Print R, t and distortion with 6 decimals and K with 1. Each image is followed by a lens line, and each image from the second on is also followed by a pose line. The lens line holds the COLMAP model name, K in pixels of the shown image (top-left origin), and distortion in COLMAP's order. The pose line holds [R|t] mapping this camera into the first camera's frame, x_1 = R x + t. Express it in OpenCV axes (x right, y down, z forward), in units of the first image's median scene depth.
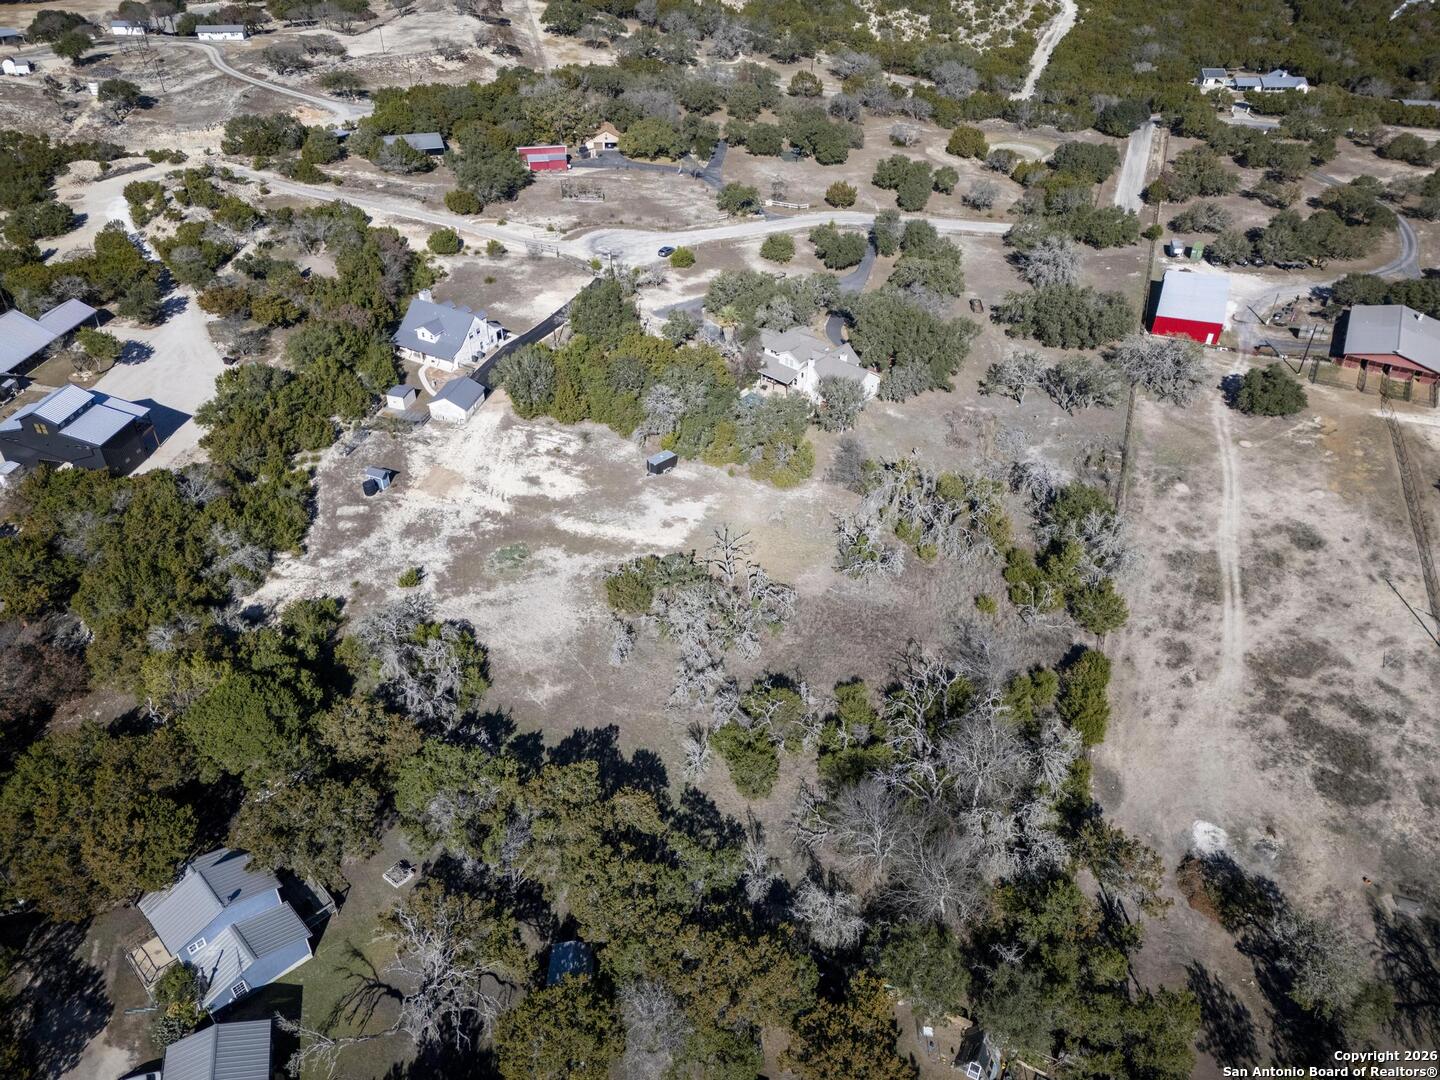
lens RADIAL K [[1053.7, 0, 720.7], [0, 1053.7, 542.4], [0, 0, 1]] dist [0.066782, -0.047232]
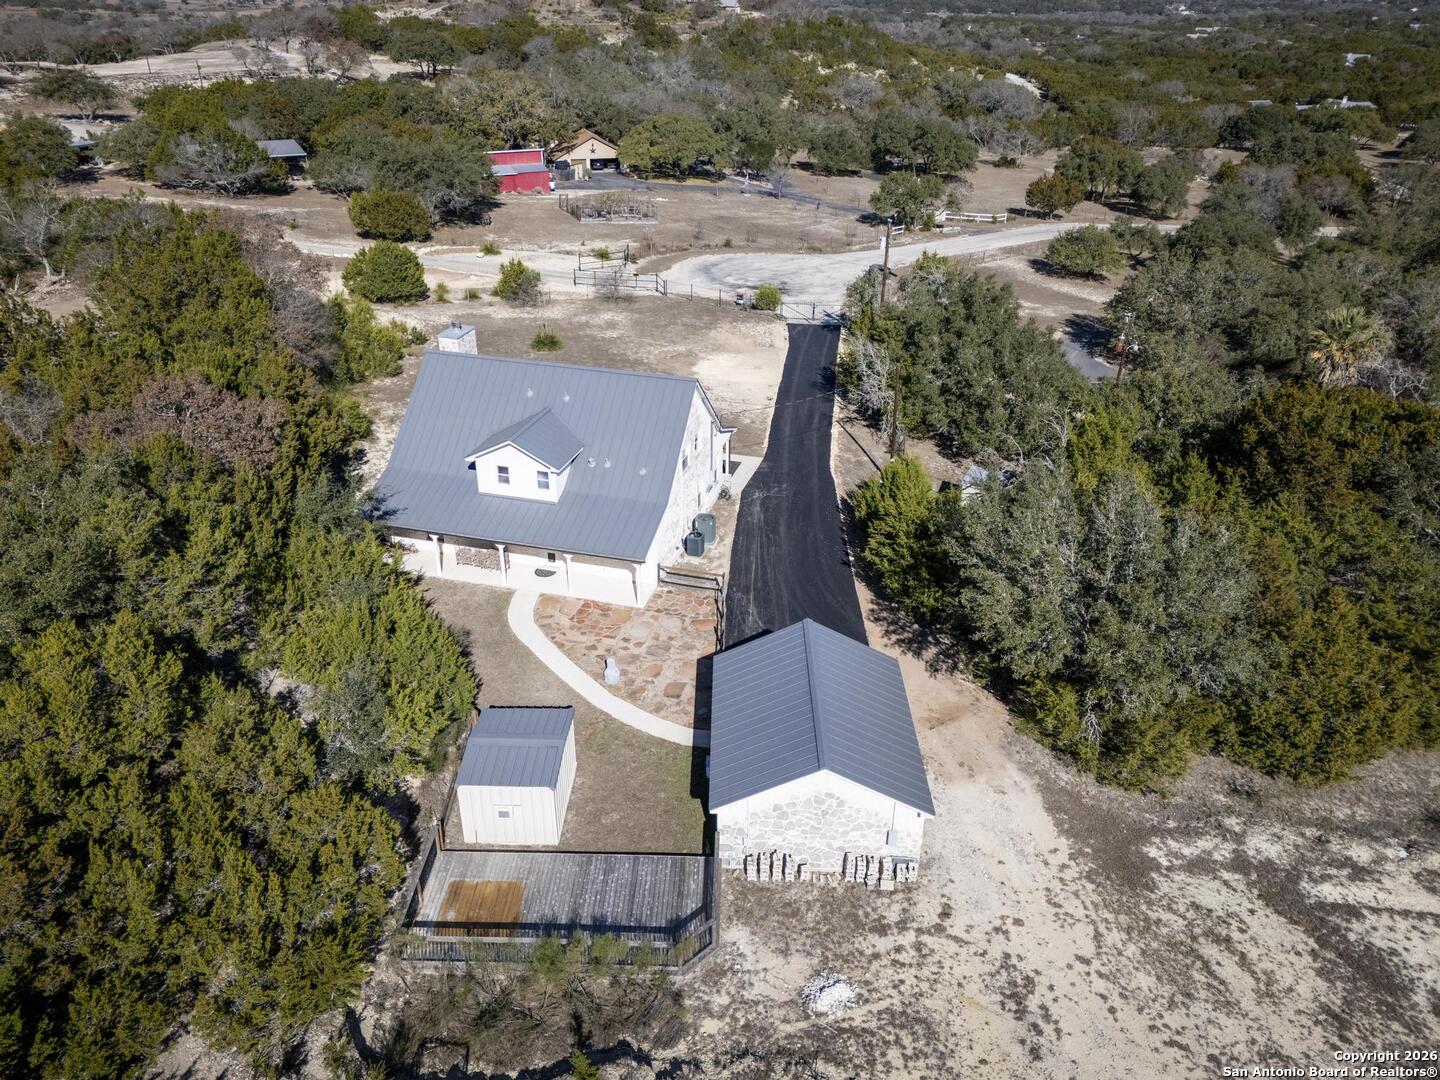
lens RADIAL K [[1053.7, 0, 720.7], [0, 1053.7, 542.4], [0, 0, 1]] dist [0.066782, -0.047232]
pose [[0.973670, -0.116411, 0.195997, -0.266888], [0.145224, 0.979490, -0.139679, -0.130586], [-0.175716, 0.164464, 0.970606, 0.712951]]
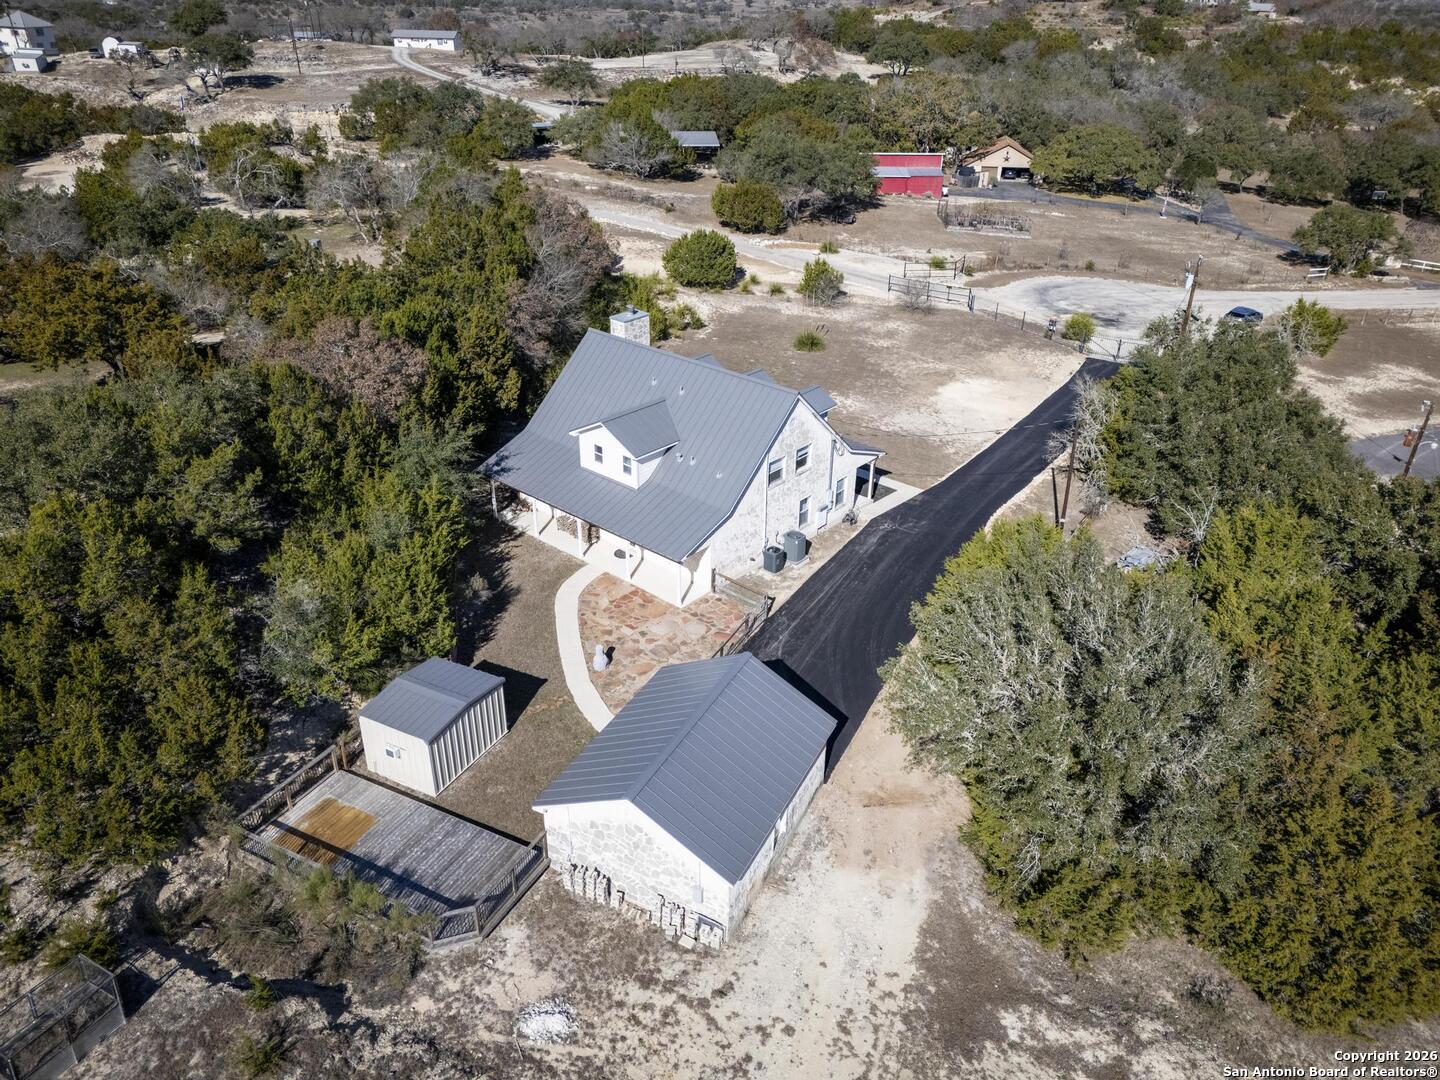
lens RADIAL K [[1053.7, 0, 720.7], [0, 1053.7, 542.4], [0, 0, 1]] dist [0.066782, -0.047232]
pose [[0.975597, 0.098973, -0.195995, -0.187556], [-0.128701, 0.980988, -0.145255, -0.133009], [0.177892, 0.166936, 0.969787, 0.717854]]
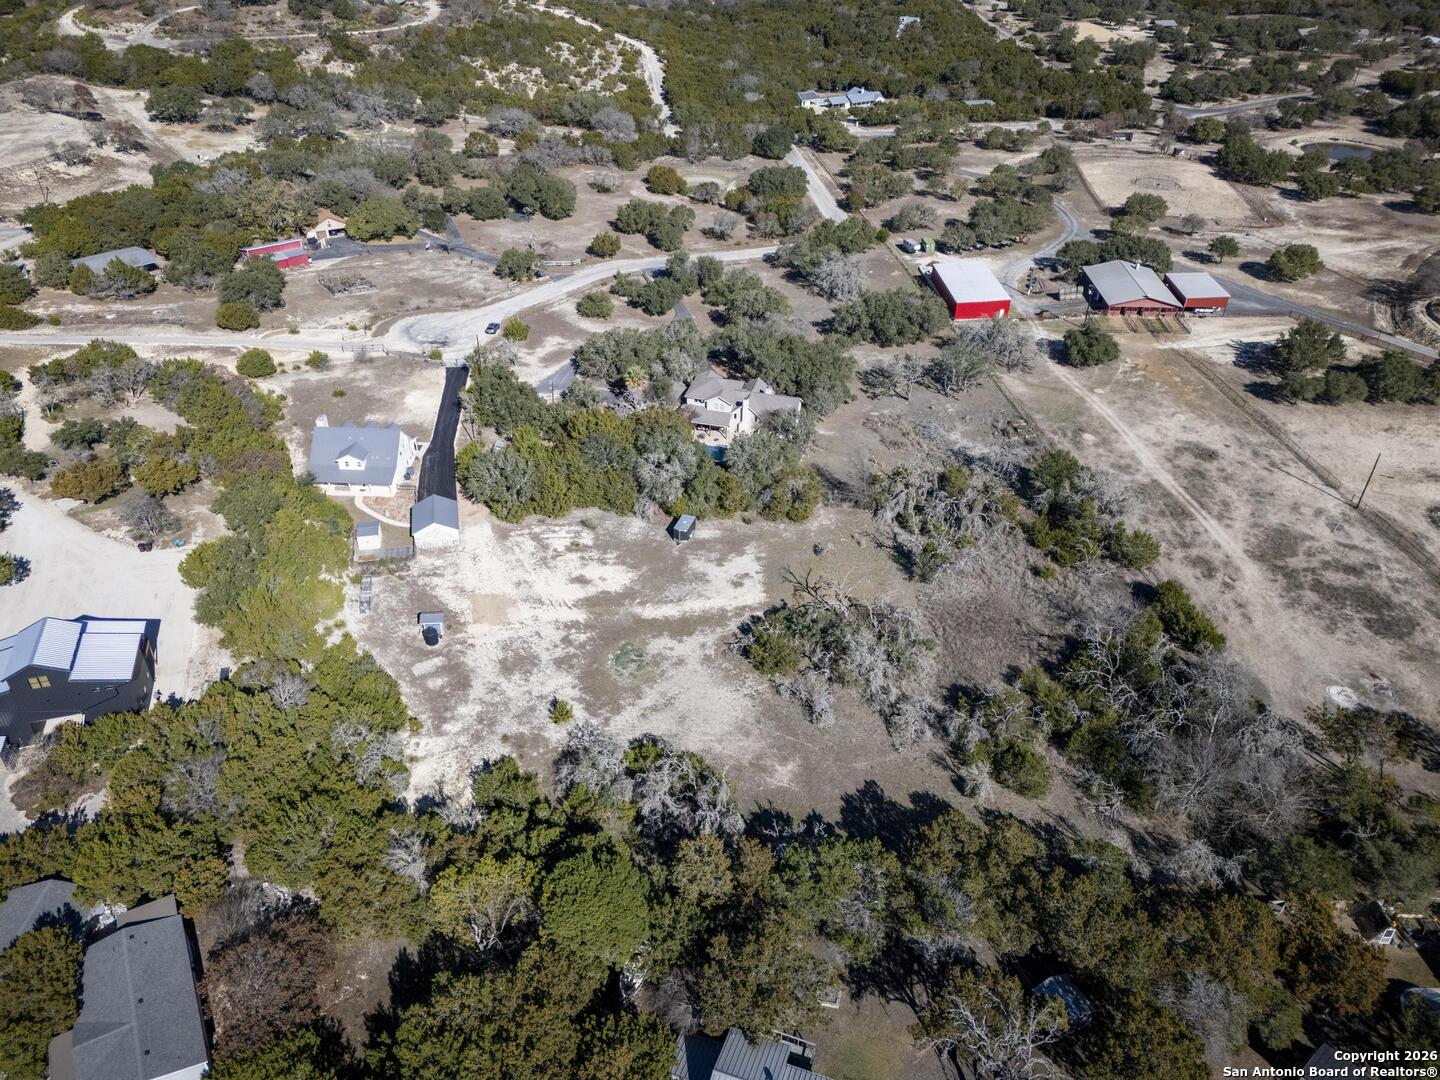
lens RADIAL K [[1053.7, 0, 720.7], [0, 1053.7, 542.4], [0, 0, 1]] dist [0.066782, -0.047232]
pose [[0.892076, -0.258999, 0.370297, -0.329678], [0.272207, 0.962086, 0.017147, -0.059618], [-0.360698, 0.085501, 0.928755, 0.066575]]
